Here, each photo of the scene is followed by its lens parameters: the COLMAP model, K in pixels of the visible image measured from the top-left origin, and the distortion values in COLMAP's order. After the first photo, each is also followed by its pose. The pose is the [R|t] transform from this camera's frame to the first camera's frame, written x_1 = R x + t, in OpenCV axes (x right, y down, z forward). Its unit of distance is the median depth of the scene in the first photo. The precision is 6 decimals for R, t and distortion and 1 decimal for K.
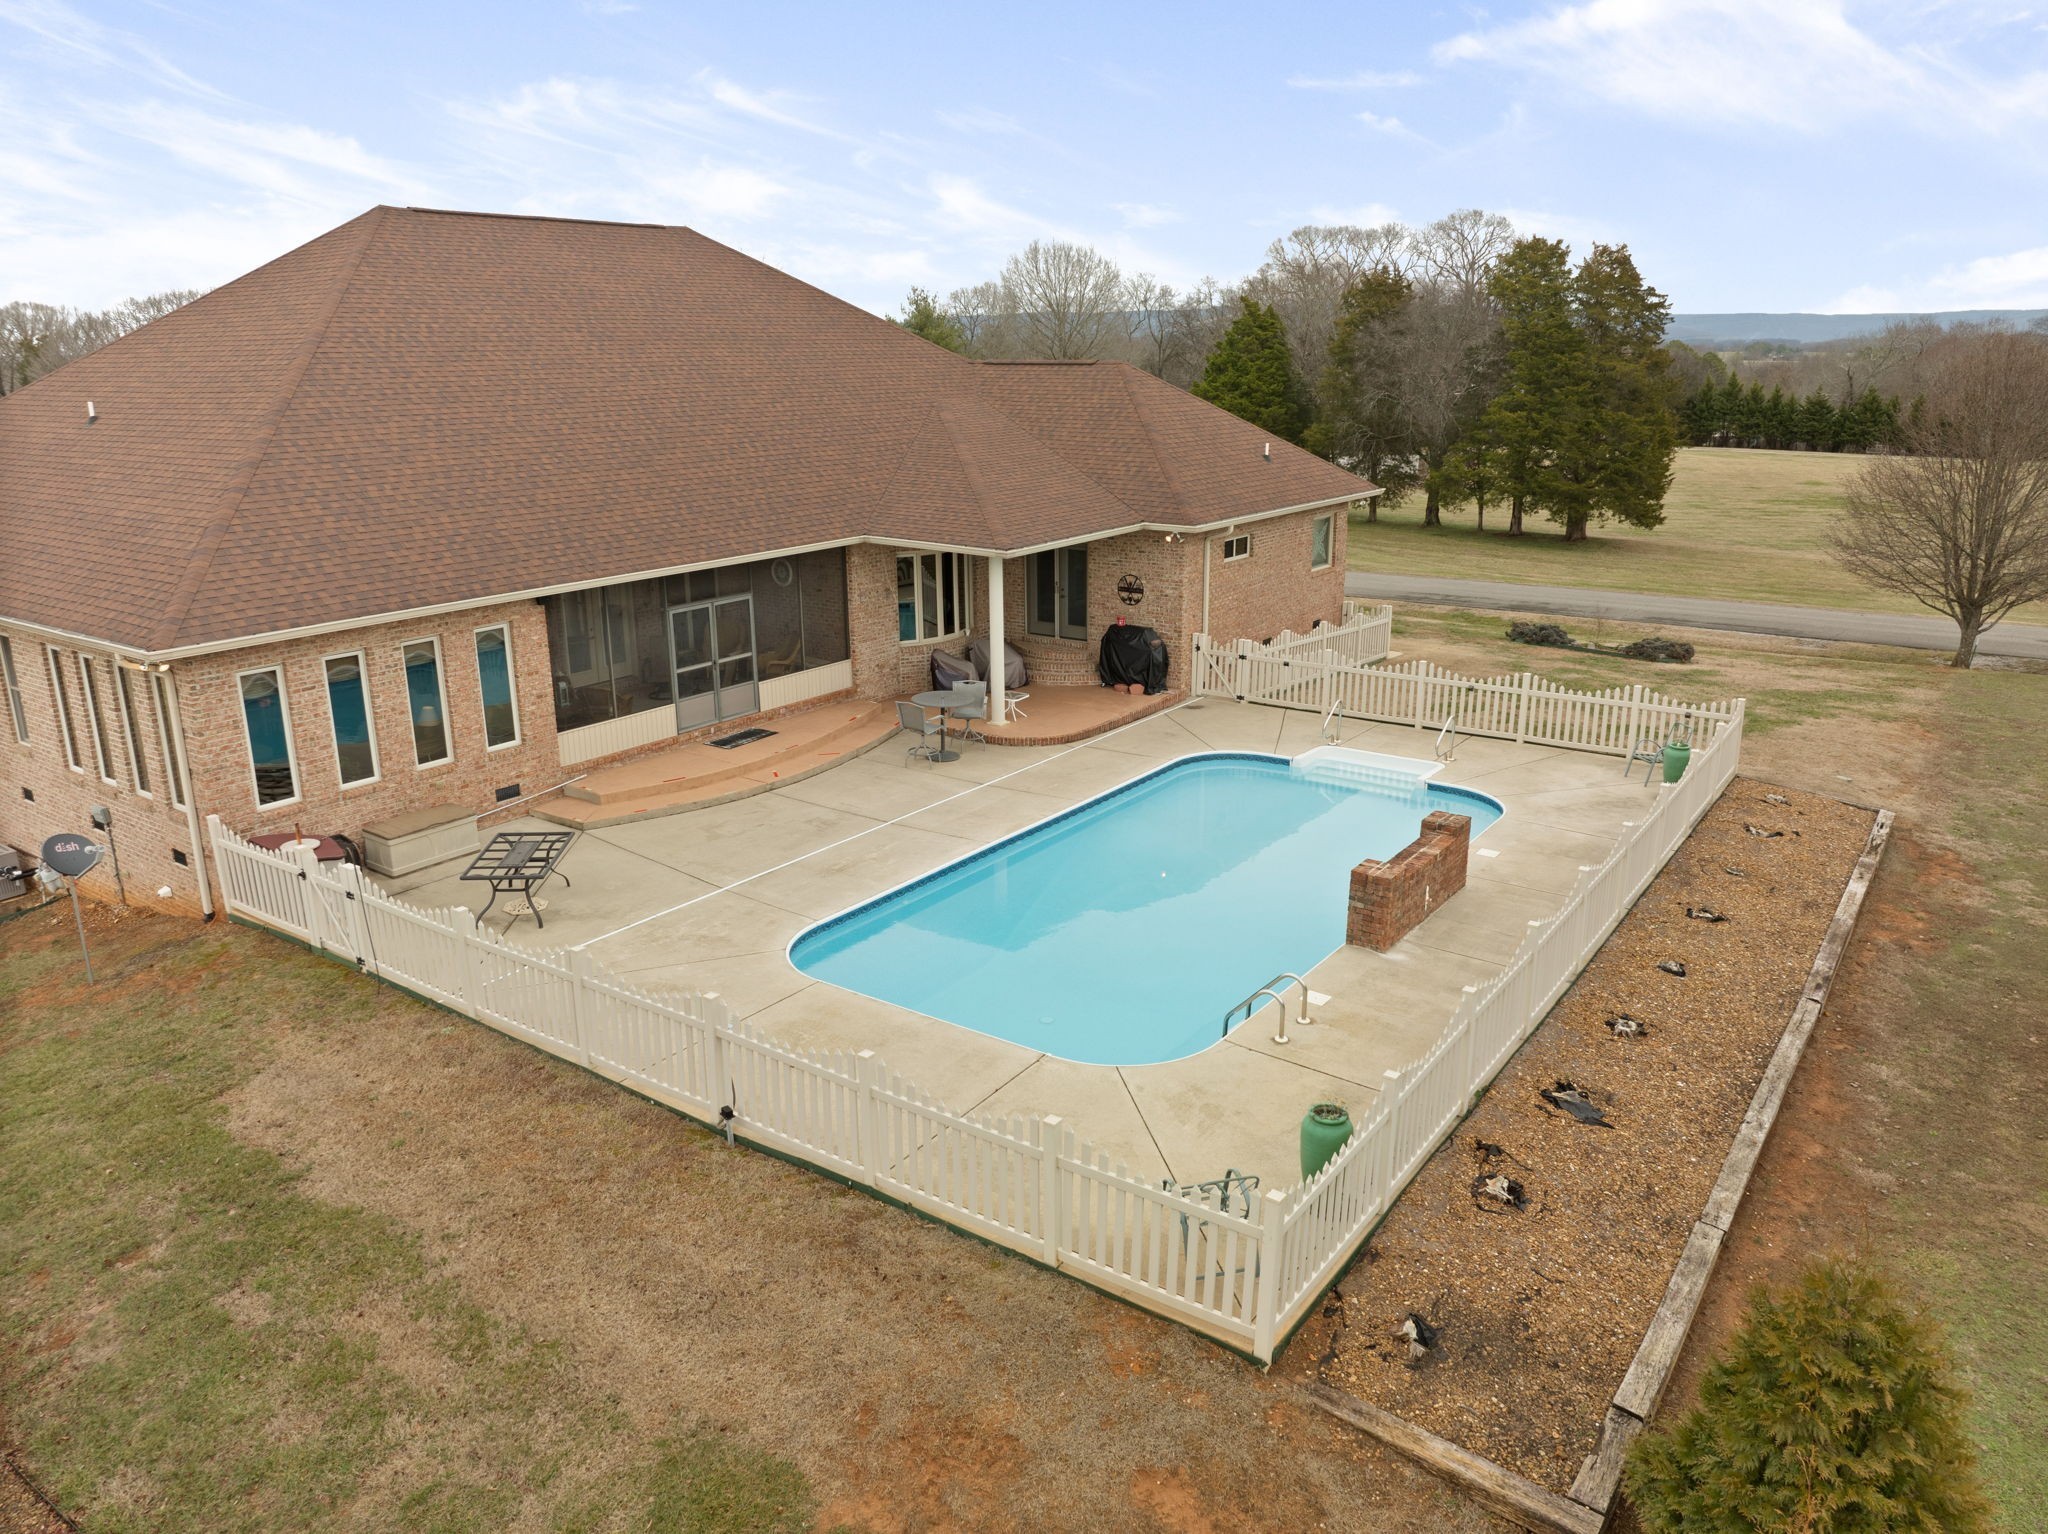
lens RADIAL K [[1451.3, 0, 1035.7], [0, 1451.3, 754.8], [0, 0, 1]] dist [-0.027482, -0.002819]
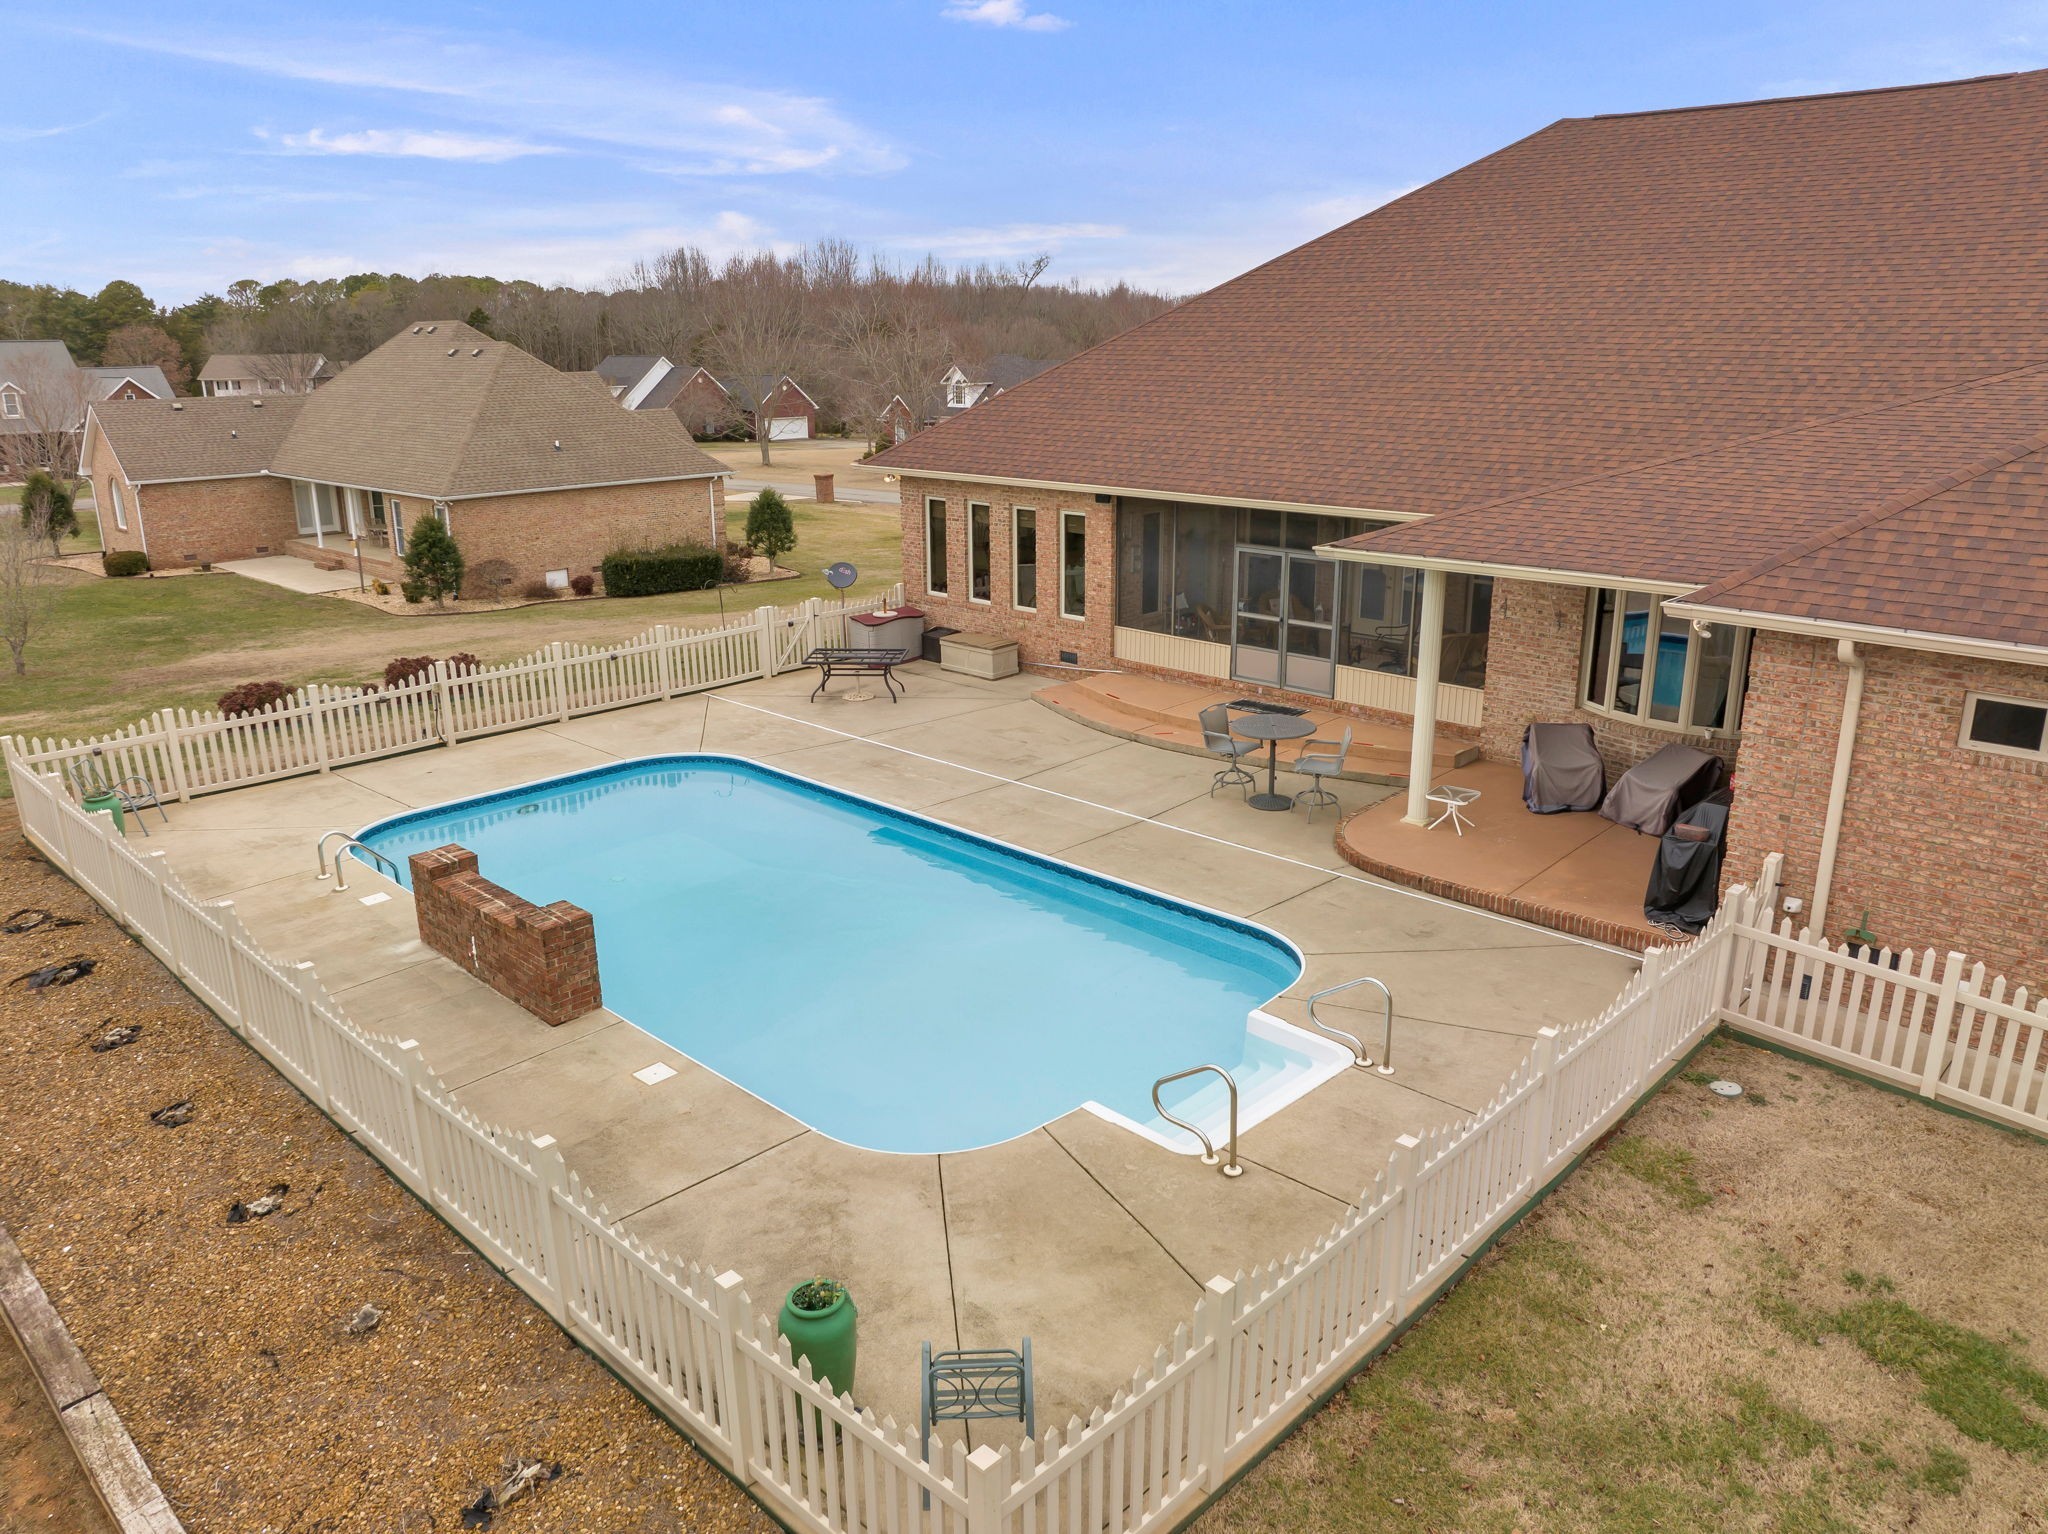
lens RADIAL K [[1451.3, 0, 1034.2], [0, 1451.3, 781.1], [0, 0, 1]] dist [-0.027482, -0.002819]
pose [[-0.155677, 0.299103, -0.941436, 0.633560], [-0.259909, 0.907071, 0.331163, -0.217381], [0.953002, 0.296242, -0.063471, 0.897002]]
